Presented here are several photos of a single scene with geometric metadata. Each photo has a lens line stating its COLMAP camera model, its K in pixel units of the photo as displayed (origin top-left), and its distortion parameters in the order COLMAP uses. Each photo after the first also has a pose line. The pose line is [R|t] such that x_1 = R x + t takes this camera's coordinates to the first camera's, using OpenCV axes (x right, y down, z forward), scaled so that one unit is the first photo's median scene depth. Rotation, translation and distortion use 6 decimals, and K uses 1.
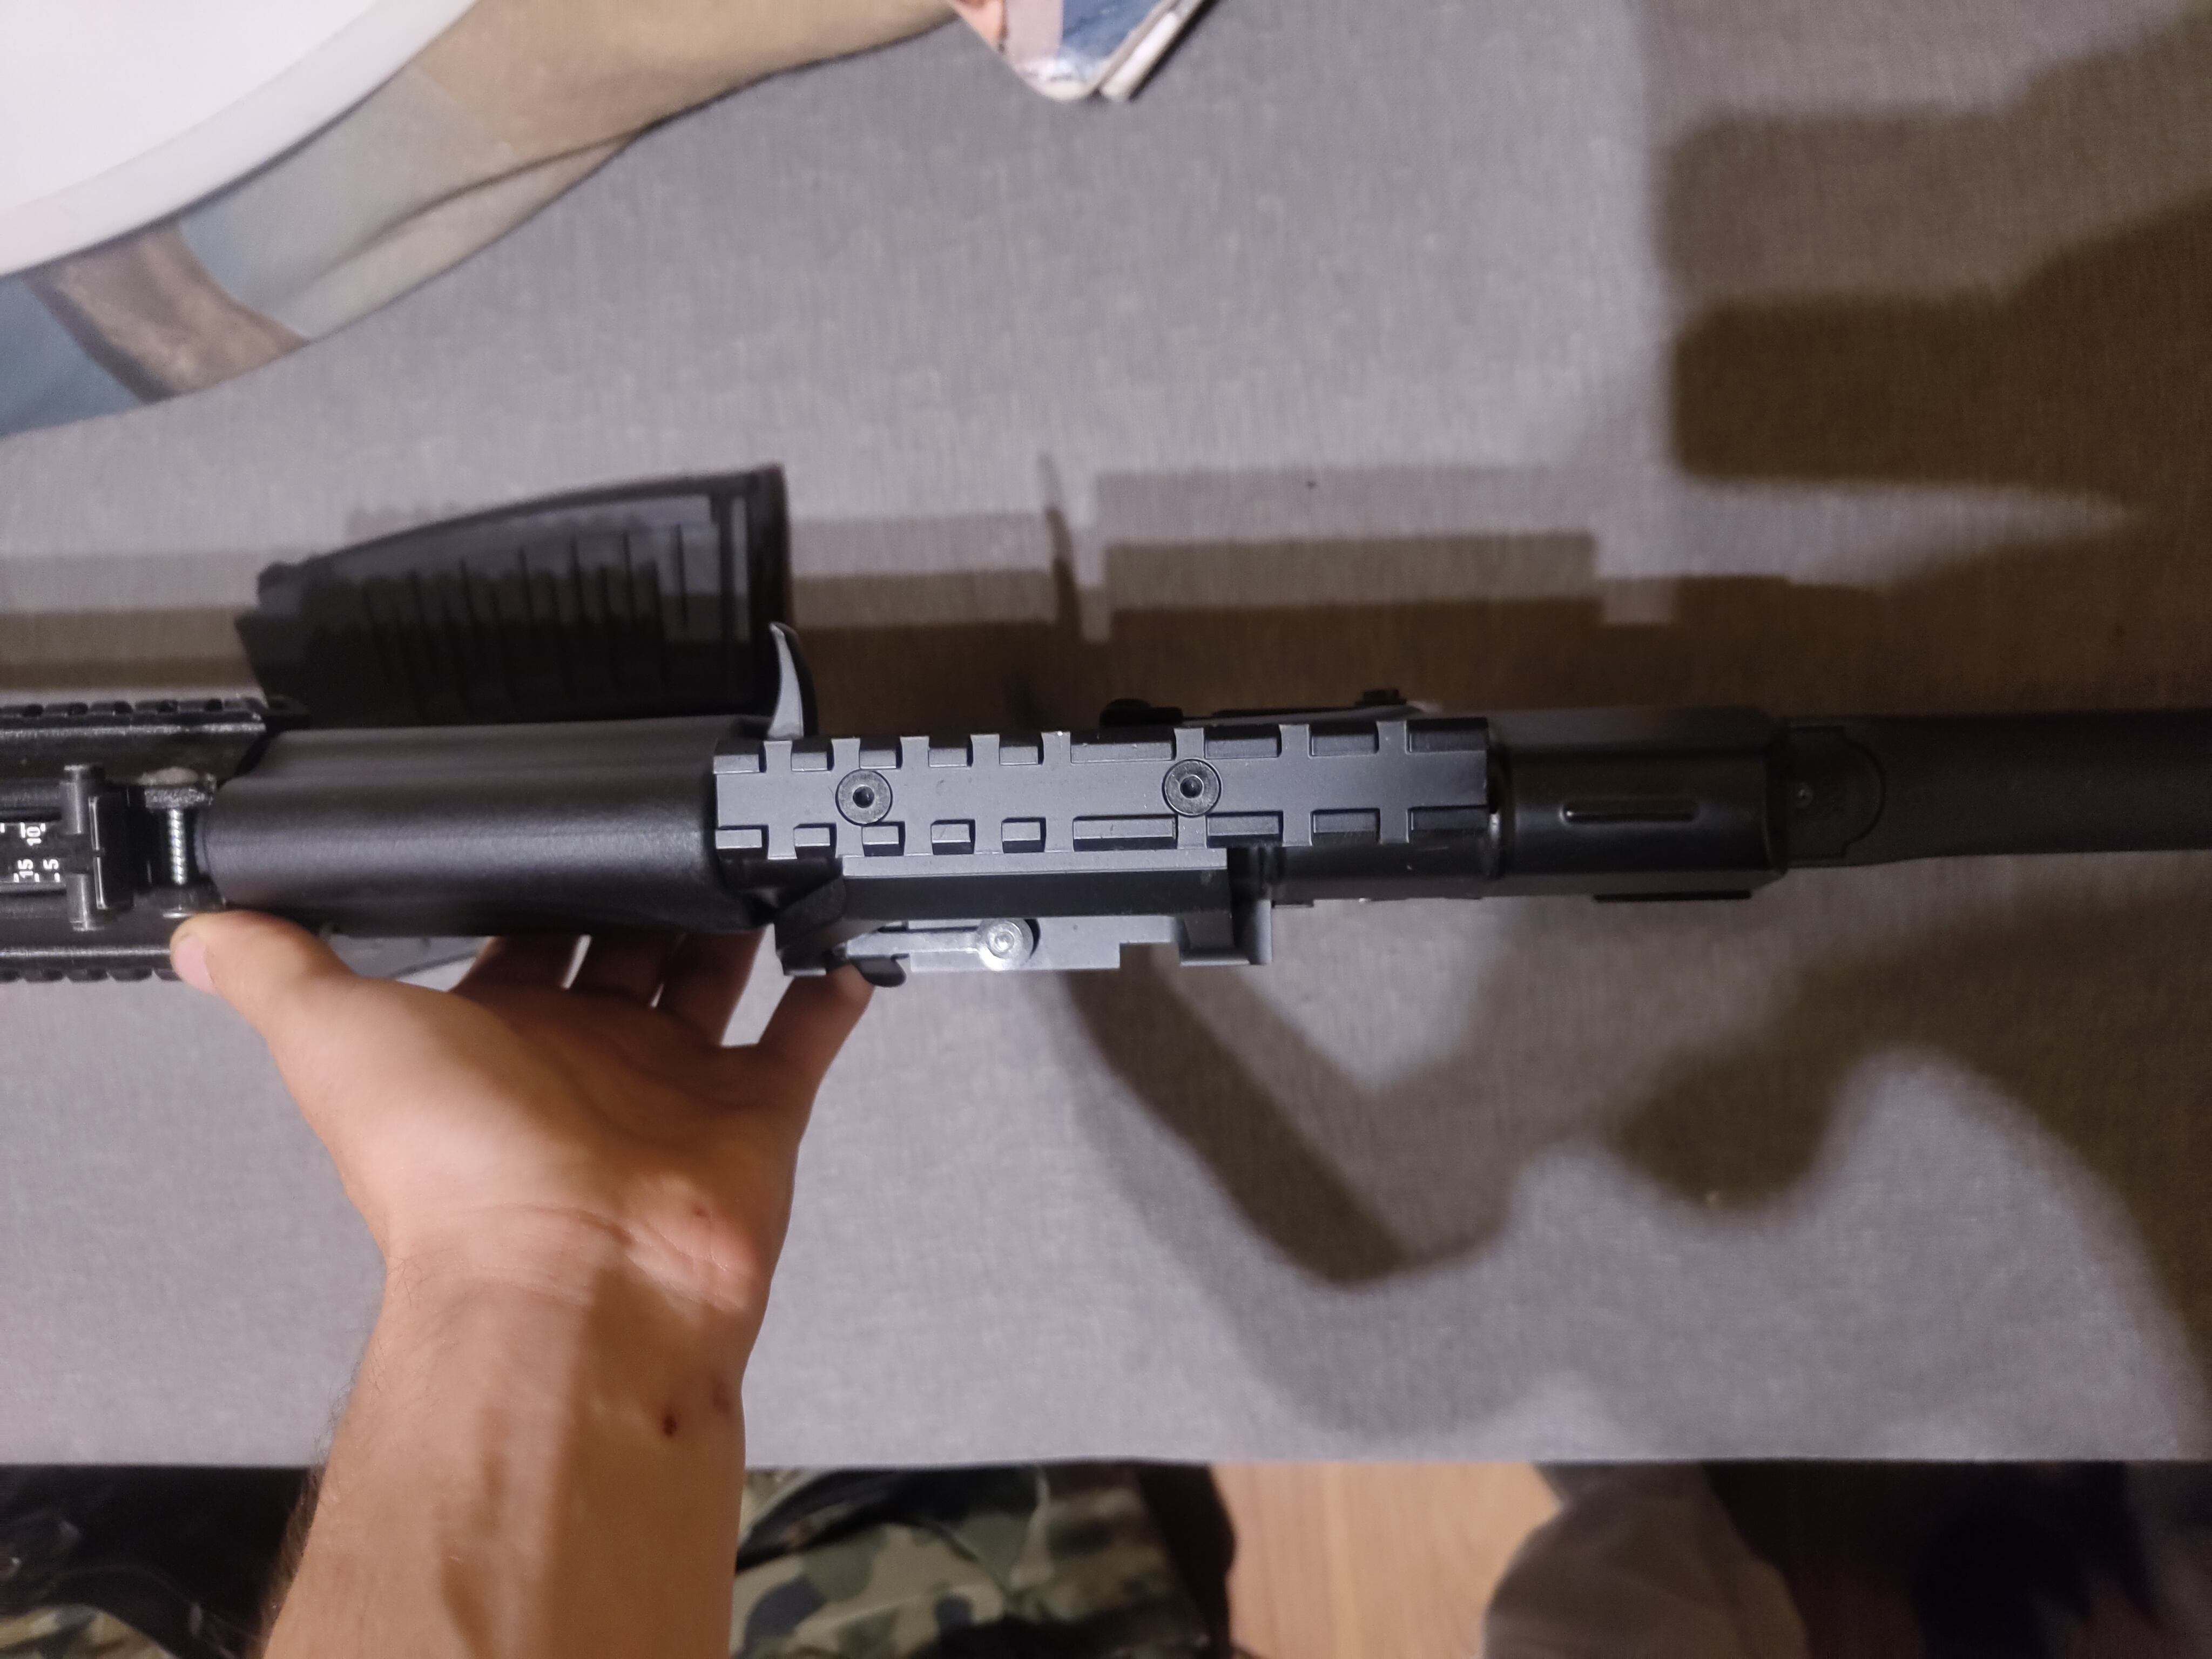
lens RADIAL K [[1636.1, 0, 1089.8], [0, 1636.1, 862.0], [0, 0, 1]] dist [-0.010091, -0.002955]
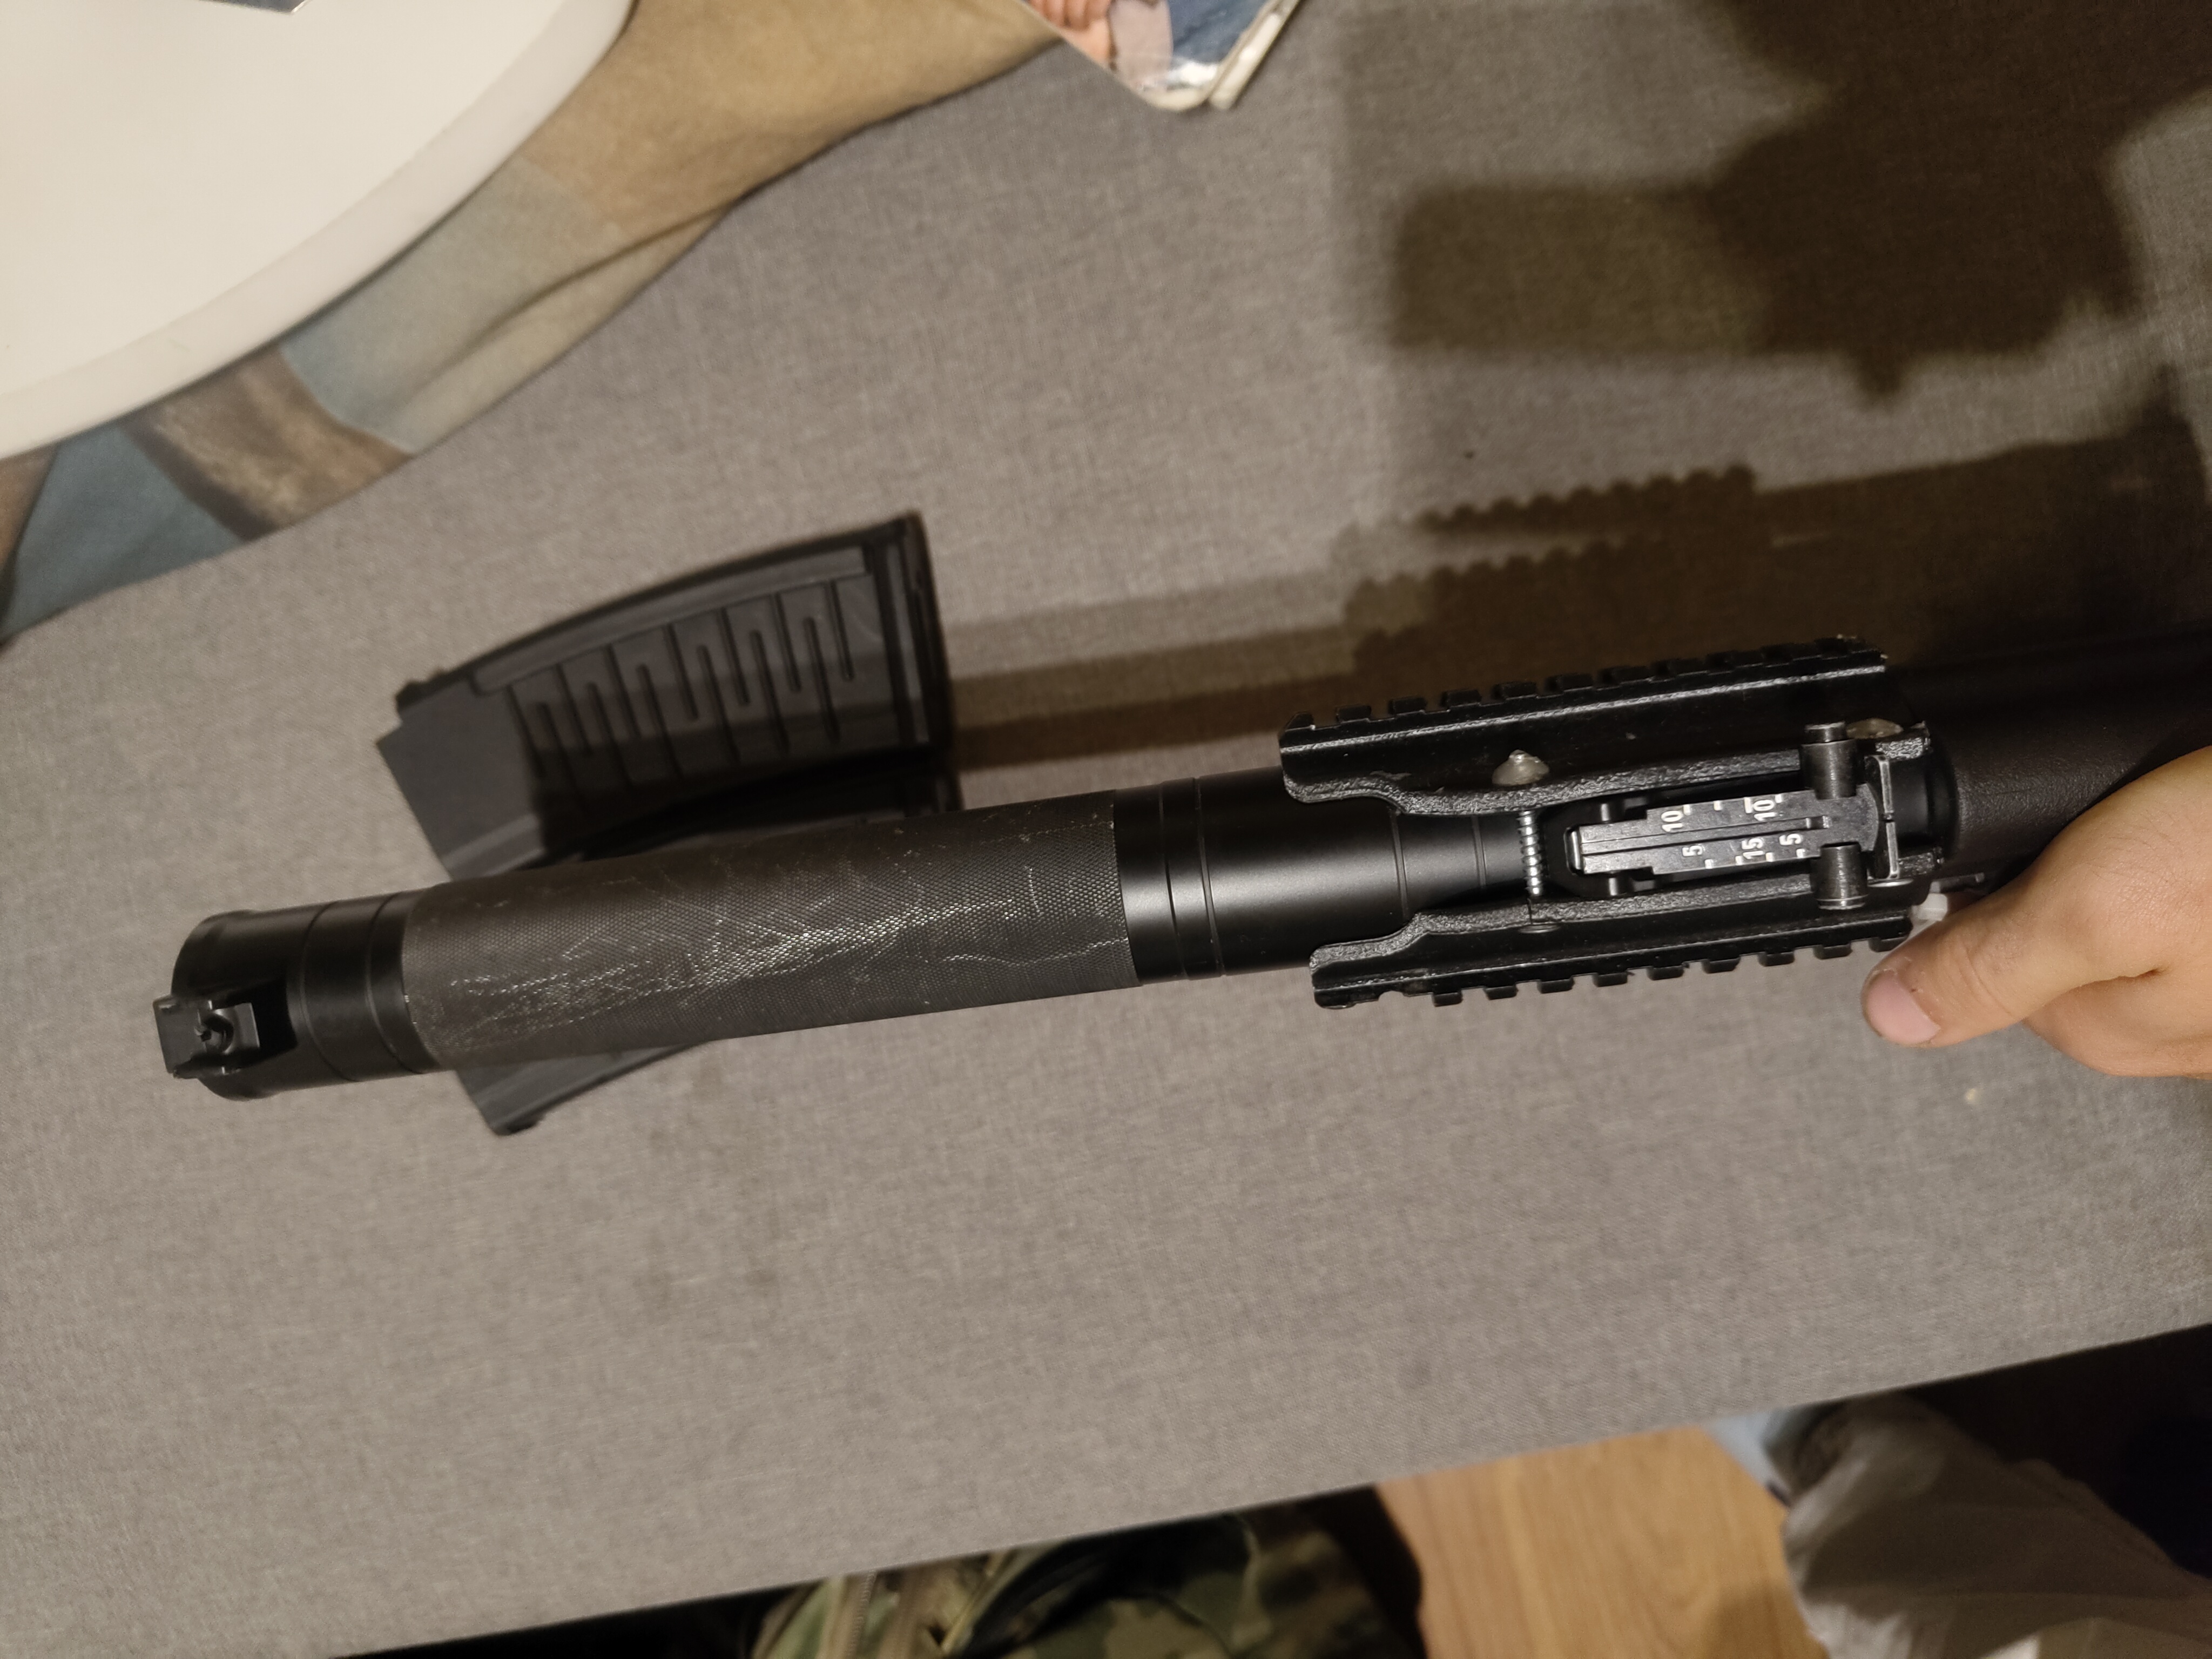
lens RADIAL K [[1643.4, 0, 1098.2], [0, 1643.4, 869.0], [0, 0, 1]] dist [-0.076760, 0.095711]
pose [[0.988438, -0.142570, 0.051619, -0.162920], [0.145087, 0.988214, -0.048823, 0.033389], [-0.044050, 0.055748, 0.997473, 0.026697]]
